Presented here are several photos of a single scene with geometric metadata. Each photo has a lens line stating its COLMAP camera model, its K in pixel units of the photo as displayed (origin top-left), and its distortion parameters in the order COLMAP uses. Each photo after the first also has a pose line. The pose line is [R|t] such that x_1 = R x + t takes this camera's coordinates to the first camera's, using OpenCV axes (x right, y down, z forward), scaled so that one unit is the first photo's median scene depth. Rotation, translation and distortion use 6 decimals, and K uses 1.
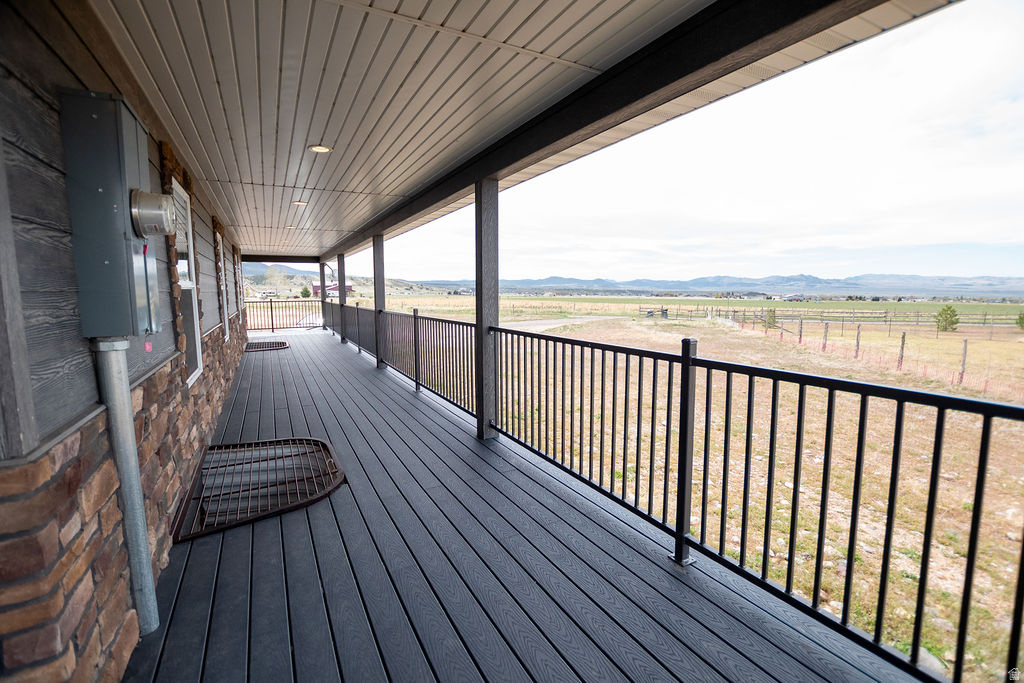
lens RADIAL K [[455.3, 0, 517.2], [0, 455.3, 341.6], [0, 0, 1]] dist [-0.021928, 0.000504]
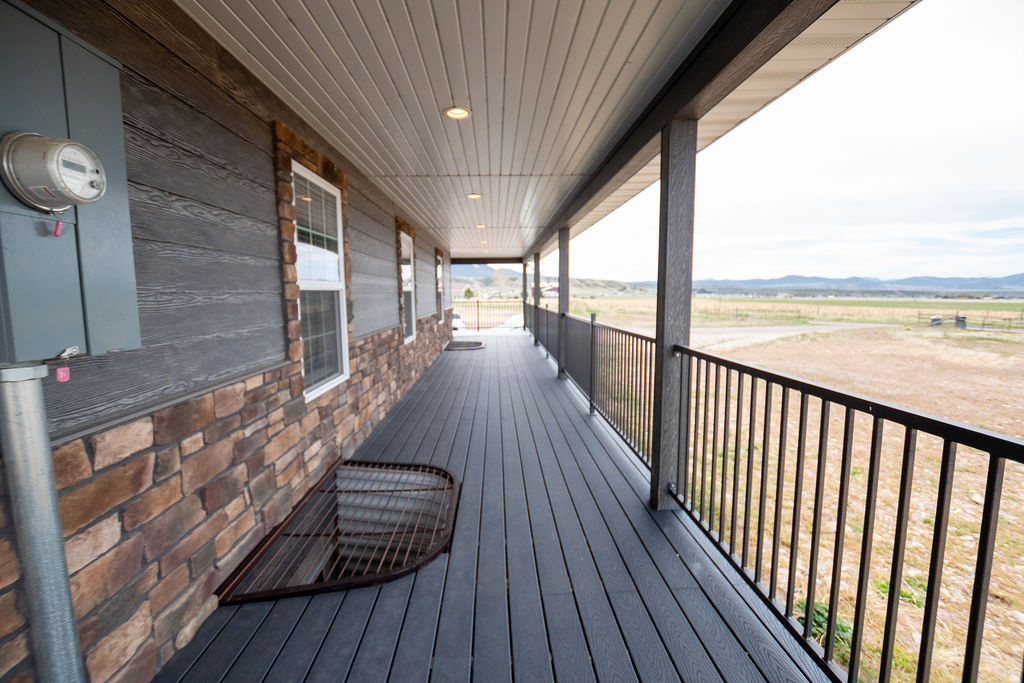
lens RADIAL K [[456.4, 0, 512.7], [0, 456.4, 343.8], [0, 0, 1]] dist [-0.018870, 0.000402]
pose [[0.892734, 0.047673, -0.448055, 0.012512], [-0.046655, 0.998822, 0.013317, -0.015600], [0.448162, 0.009015, 0.893907, 0.143665]]
